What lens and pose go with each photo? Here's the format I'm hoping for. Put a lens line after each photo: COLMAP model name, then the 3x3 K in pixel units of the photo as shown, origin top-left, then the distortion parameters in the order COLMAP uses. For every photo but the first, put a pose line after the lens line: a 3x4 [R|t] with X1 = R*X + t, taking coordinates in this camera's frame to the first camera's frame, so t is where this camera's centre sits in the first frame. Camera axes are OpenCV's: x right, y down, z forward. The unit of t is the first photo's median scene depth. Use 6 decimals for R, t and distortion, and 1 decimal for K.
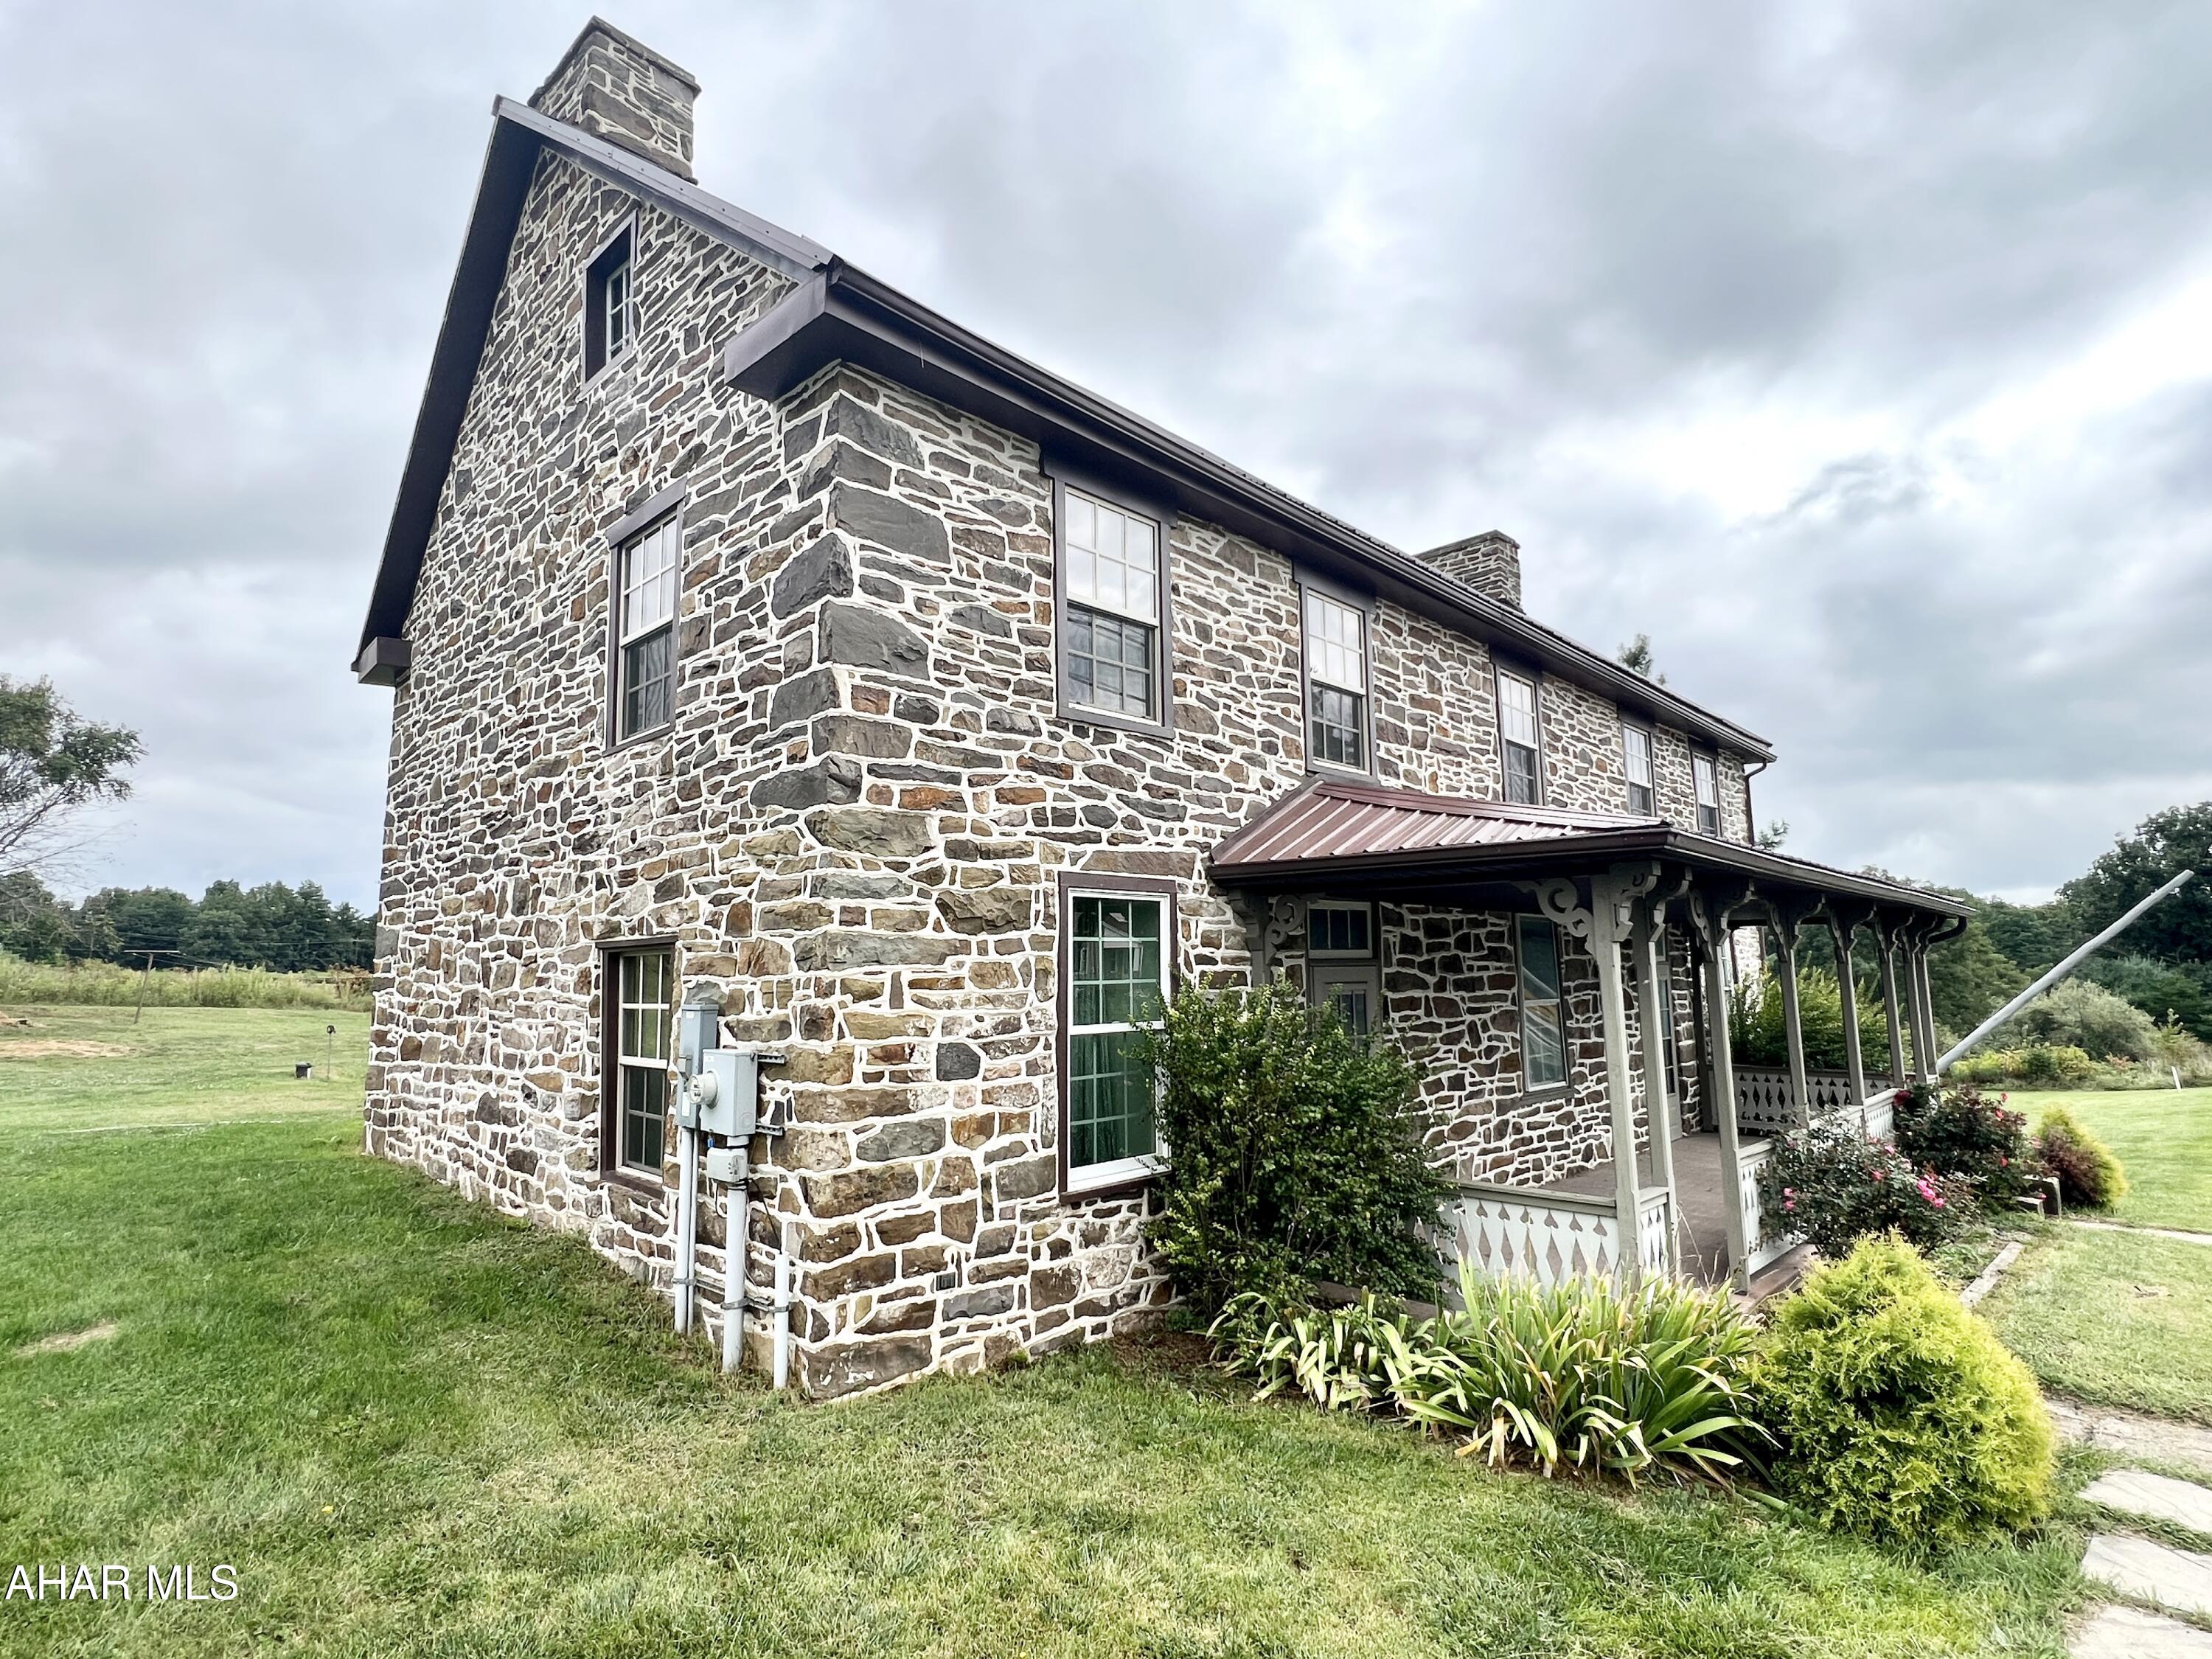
lens RADIAL K [[1113.6, 0, 1111.0], [0, 1113.6, 818.5], [0, 0, 1]] dist [0.008284, -0.000745]
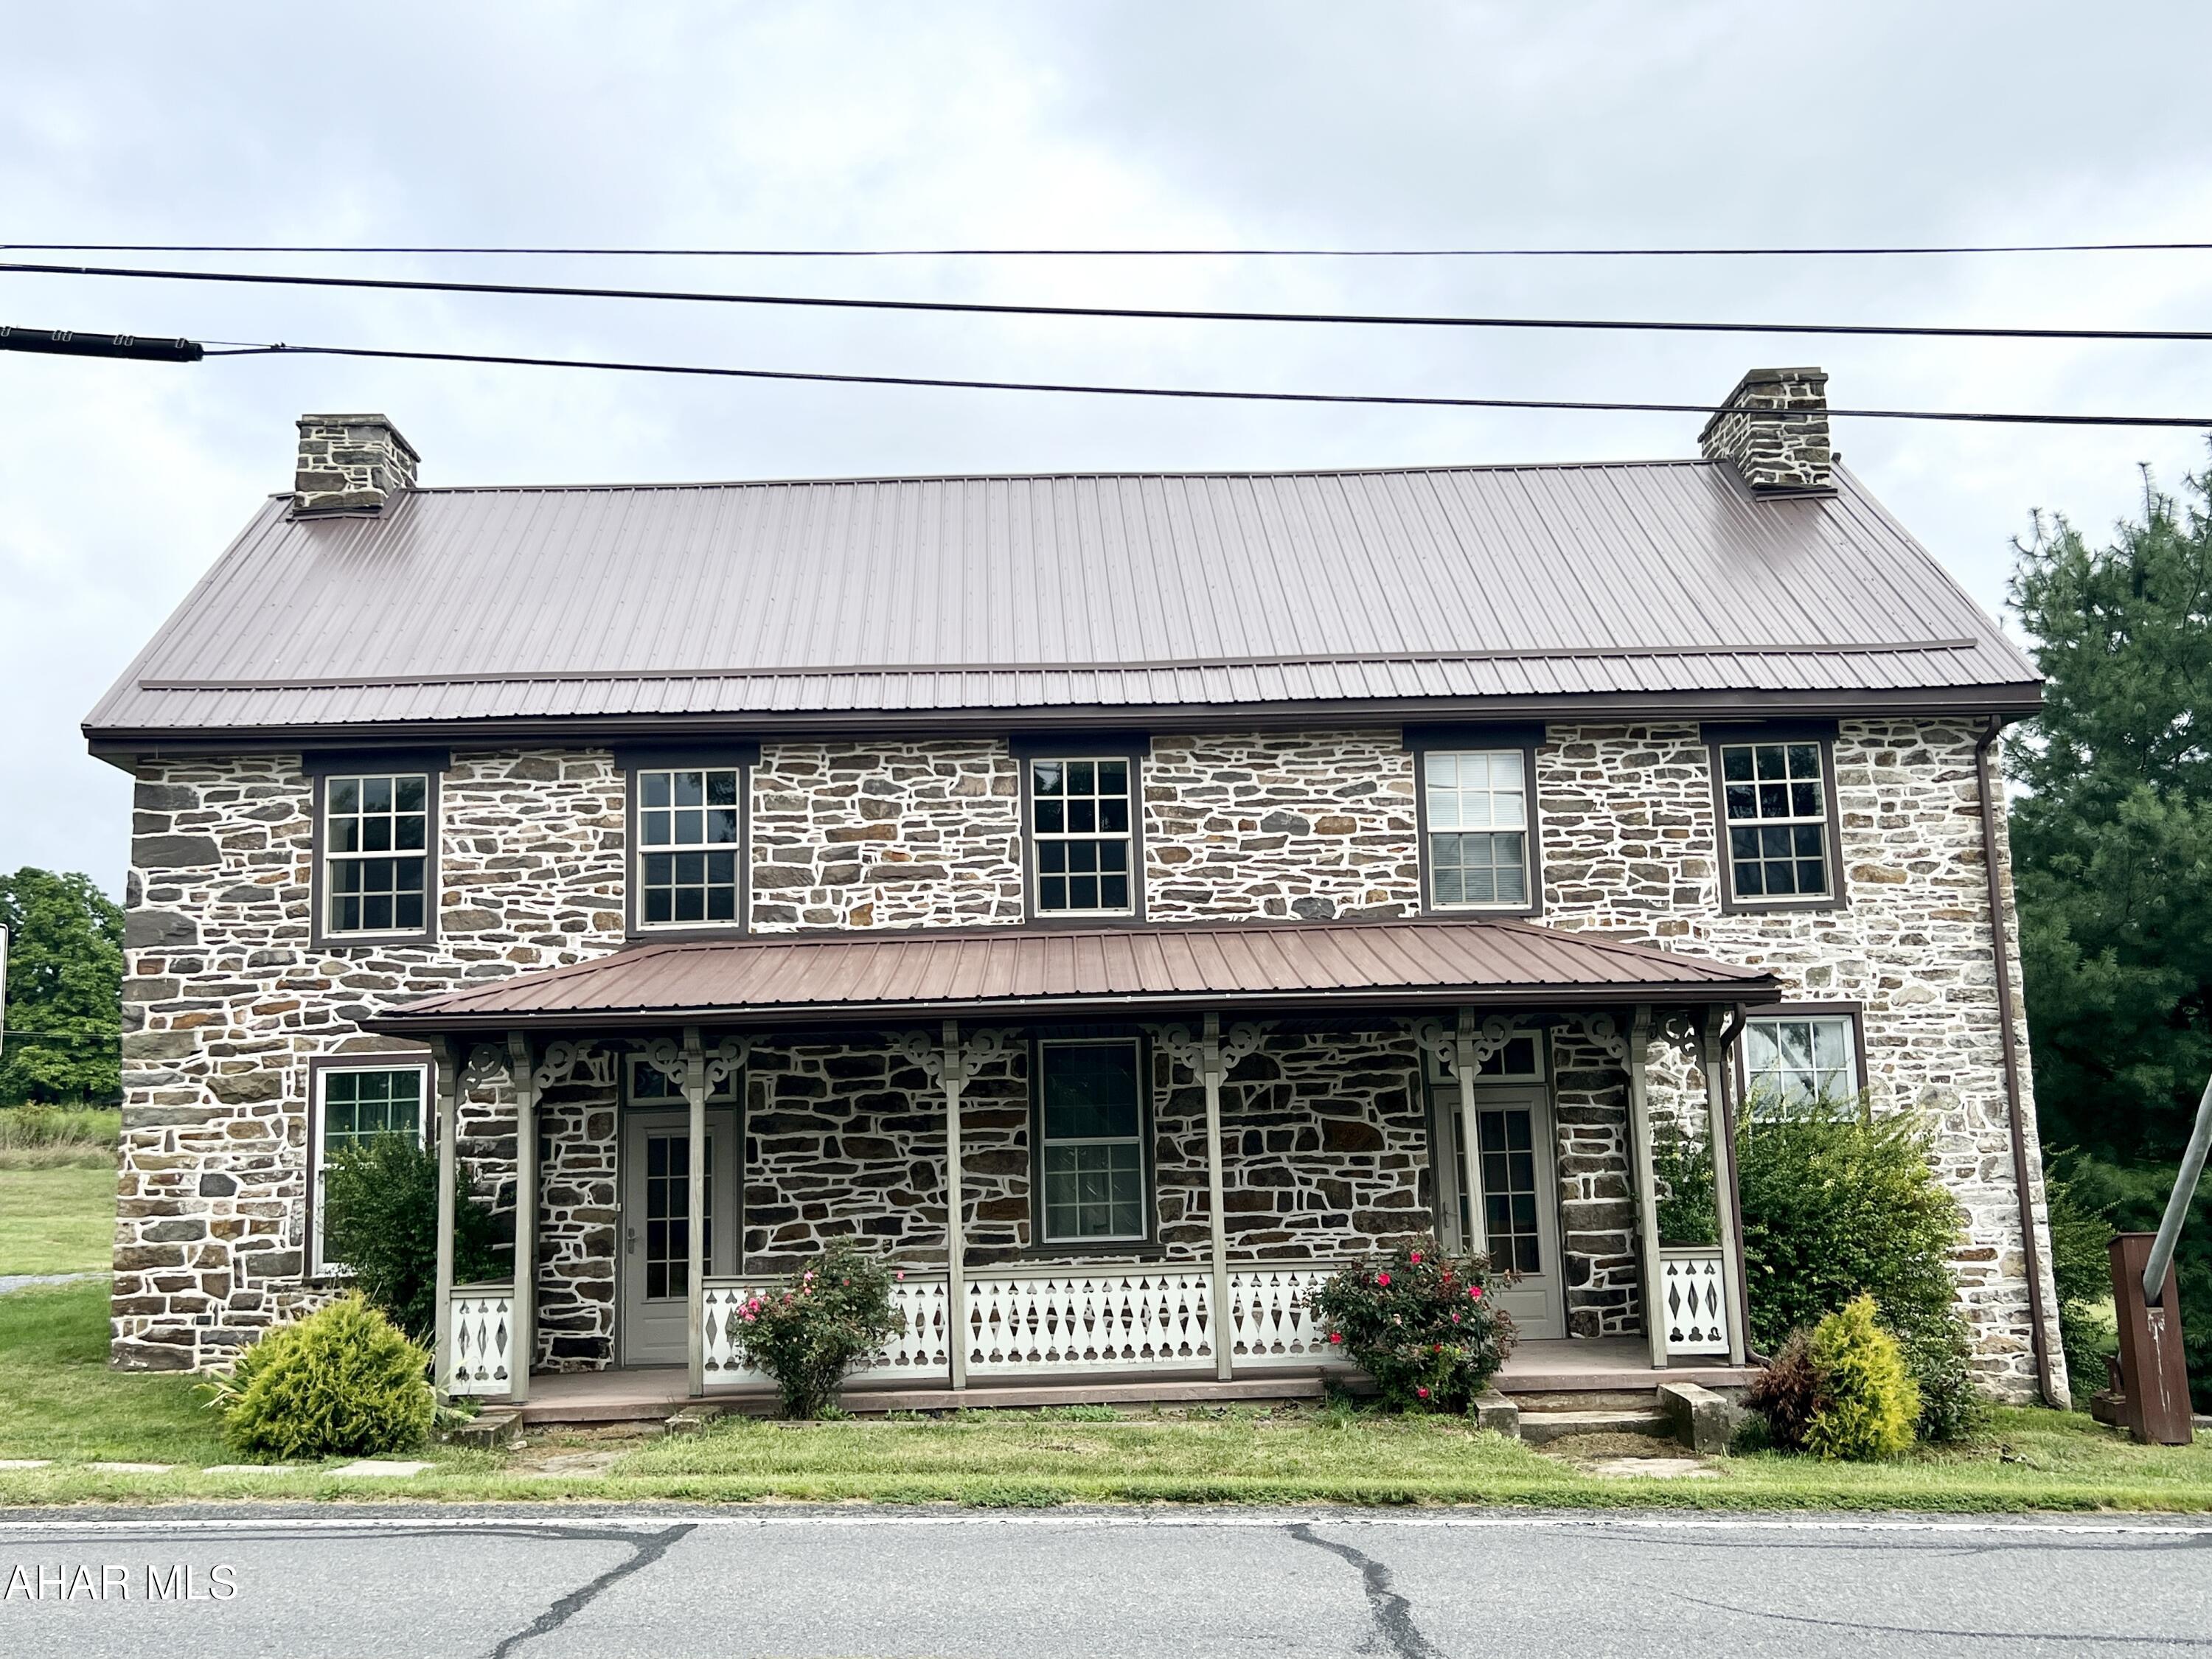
lens RADIAL K [[2085.9, 0, 1167.0], [0, 2085.9, 853.3], [0, 0, 1]] dist [0.048802, 0.000000]
pose [[0.708560, -0.117128, -0.695862, 2.142265], [0.118344, 0.991886, -0.046452, 0.036049], [0.695656, -0.049438, 0.716672, -0.132665]]
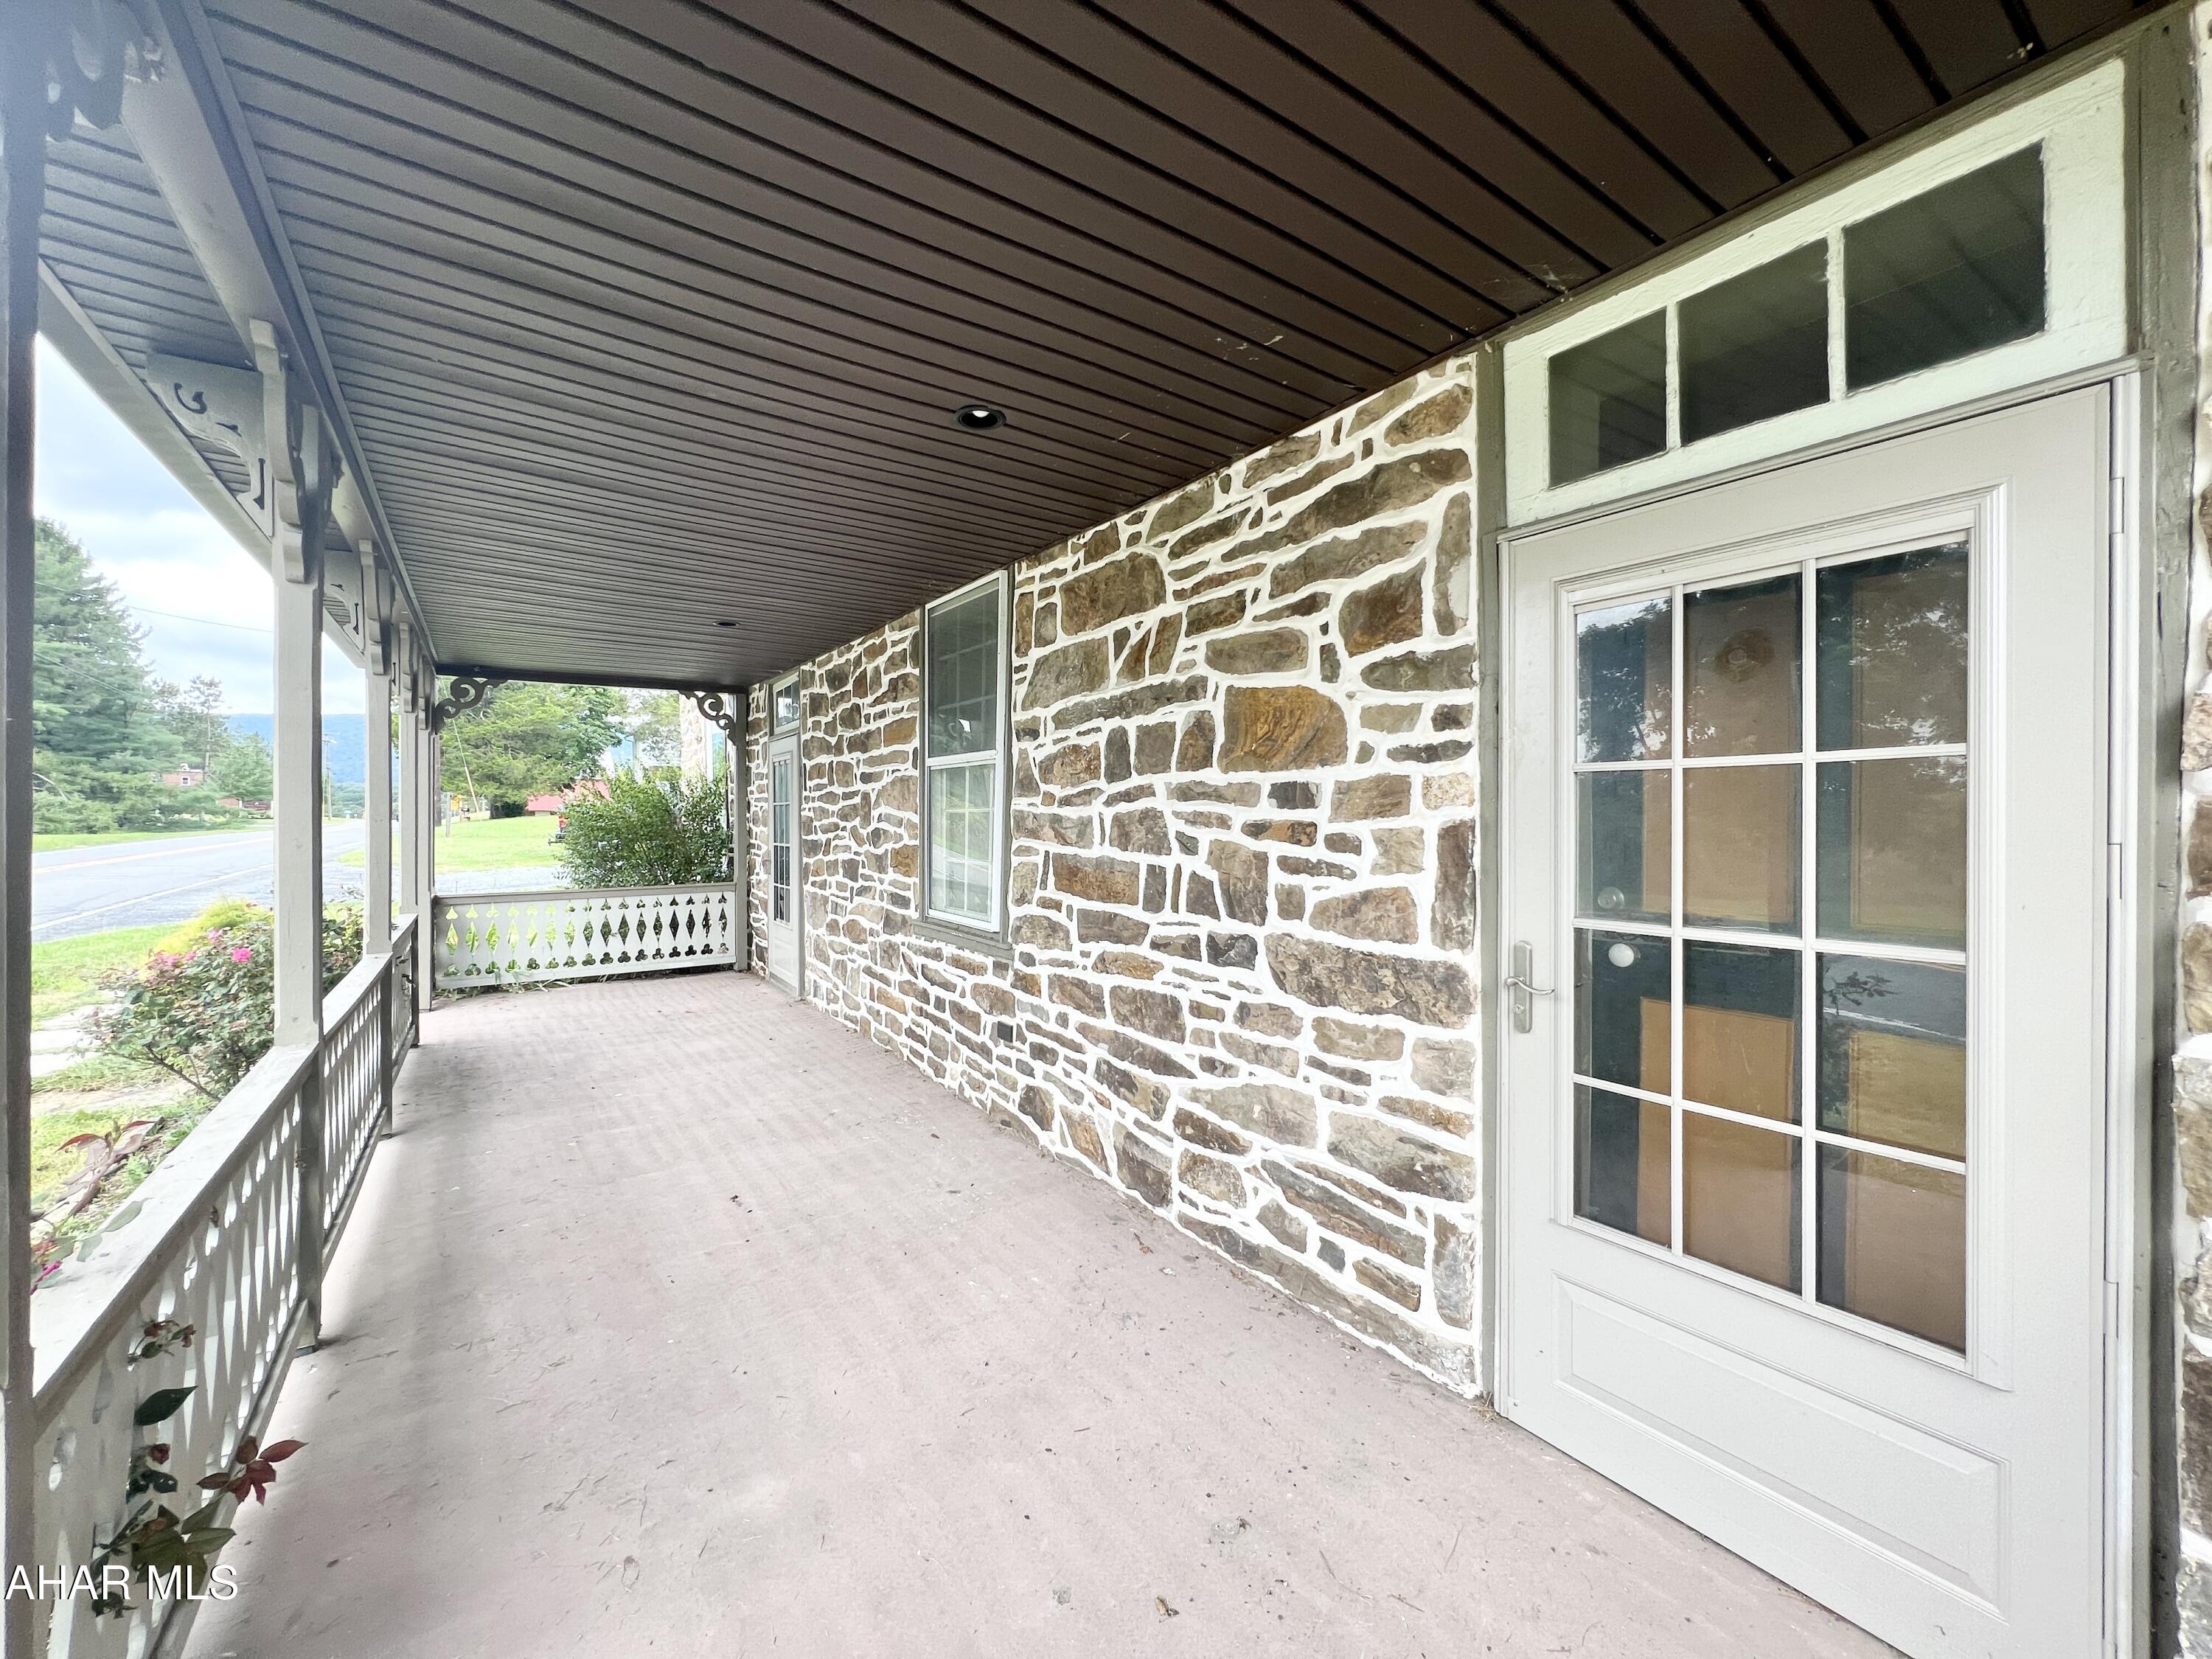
lens RADIAL K [[877.8, 0, 1104.5], [0, 877.8, 829.6], [0, 0, 1]] dist [-0.003141, 0.000253]
pose [[-0.191127, 0.024495, -0.981260, 1.054205], [0.135380, 0.990792, -0.001636, 0.281601], [0.972185, -0.133156, -0.192683, 1.556191]]
